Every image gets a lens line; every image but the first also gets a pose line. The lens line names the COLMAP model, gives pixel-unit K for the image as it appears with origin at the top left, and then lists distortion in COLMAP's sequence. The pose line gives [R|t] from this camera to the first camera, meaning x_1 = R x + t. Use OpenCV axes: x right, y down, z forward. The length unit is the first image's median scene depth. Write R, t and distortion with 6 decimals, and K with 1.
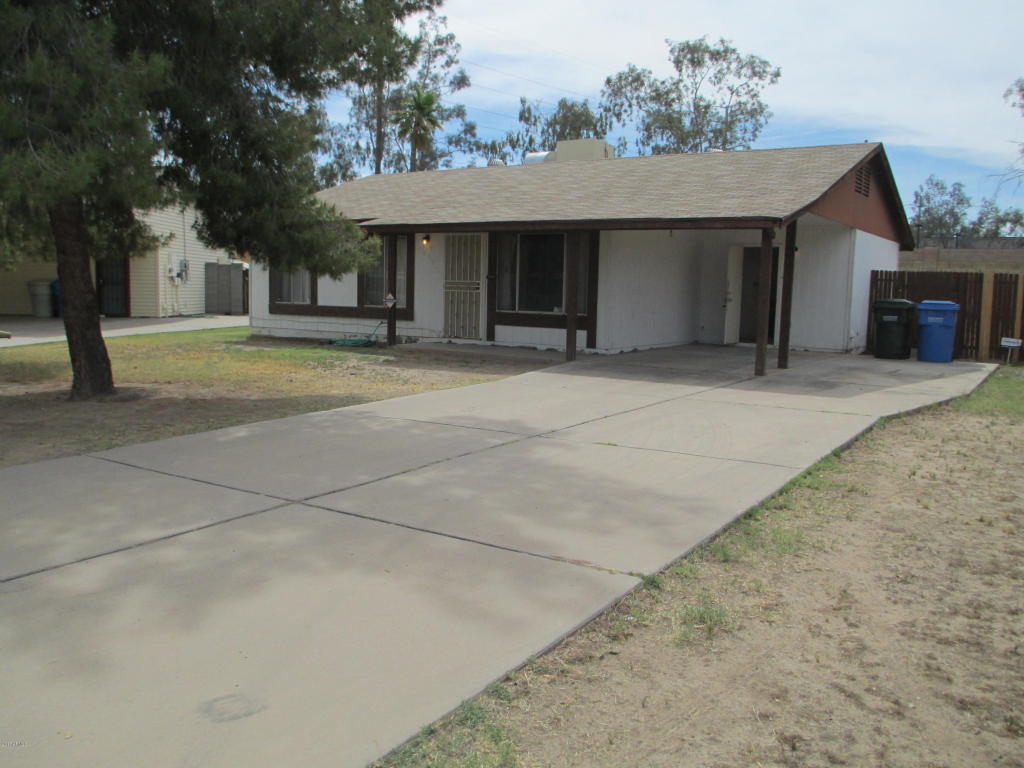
lens RADIAL K [[857.4, 0, 512.9], [0, 857.4, 388.3], [0, 0, 1]] dist [-0.064605, 0.038192]
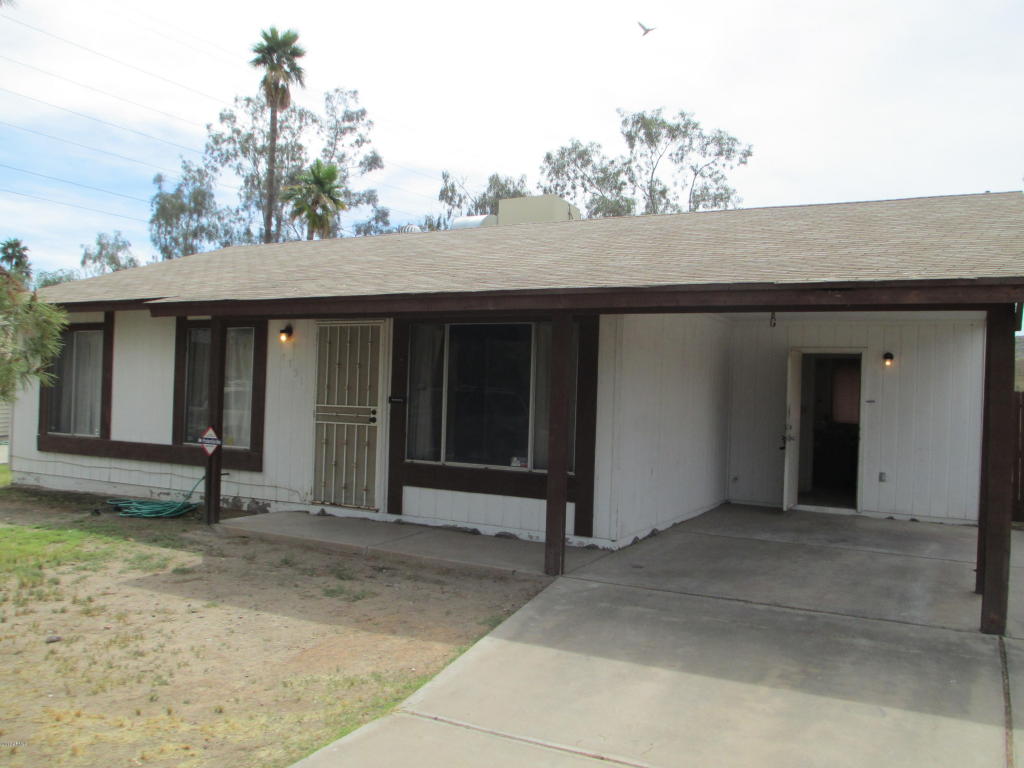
lens RADIAL K [[857.4, 0, 512.9], [0, 857.4, 388.3], [0, 0, 1]] dist [-0.064605, 0.038192]
pose [[0.995186, 0.009232, 0.097571, -0.004103], [0.003016, 0.992197, -0.124644, -0.060803], [-0.097960, 0.124338, 0.987392, 0.394819]]
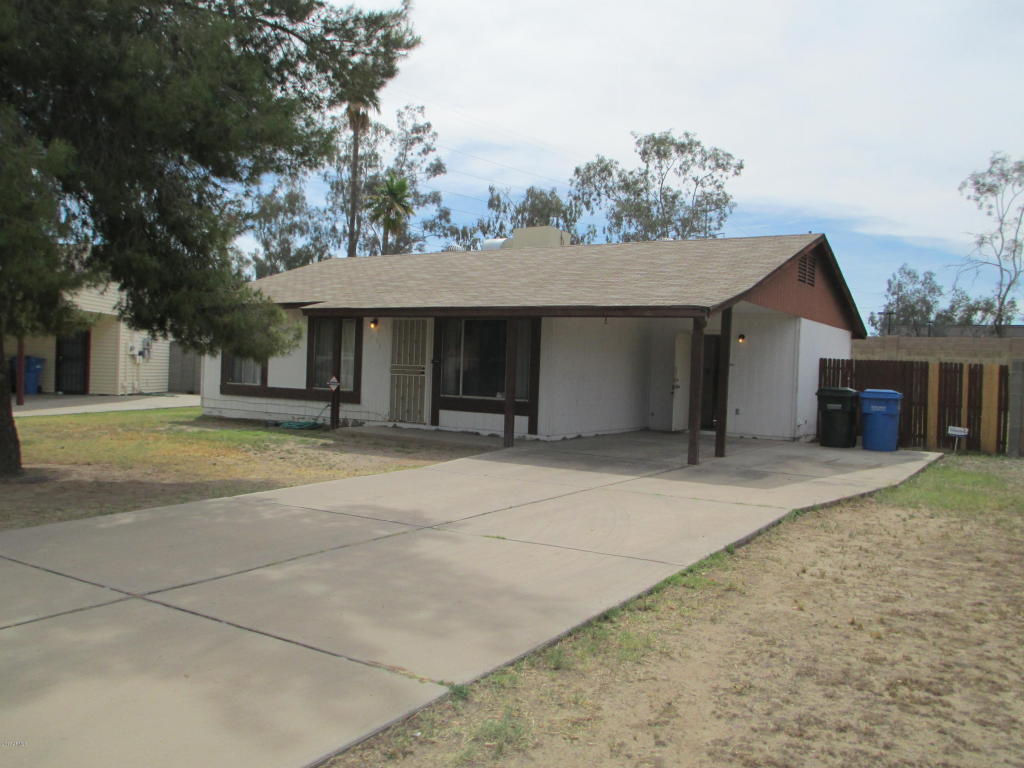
lens RADIAL K [[857.4, 0, 512.9], [0, 857.4, 388.3], [0, 0, 1]] dist [-0.064605, 0.038192]
pose [[0.999813, 0.012249, 0.014952, 0.044823], [-0.010779, 0.995446, -0.094715, -0.004464], [-0.016044, 0.094536, 0.995392, 0.005854]]
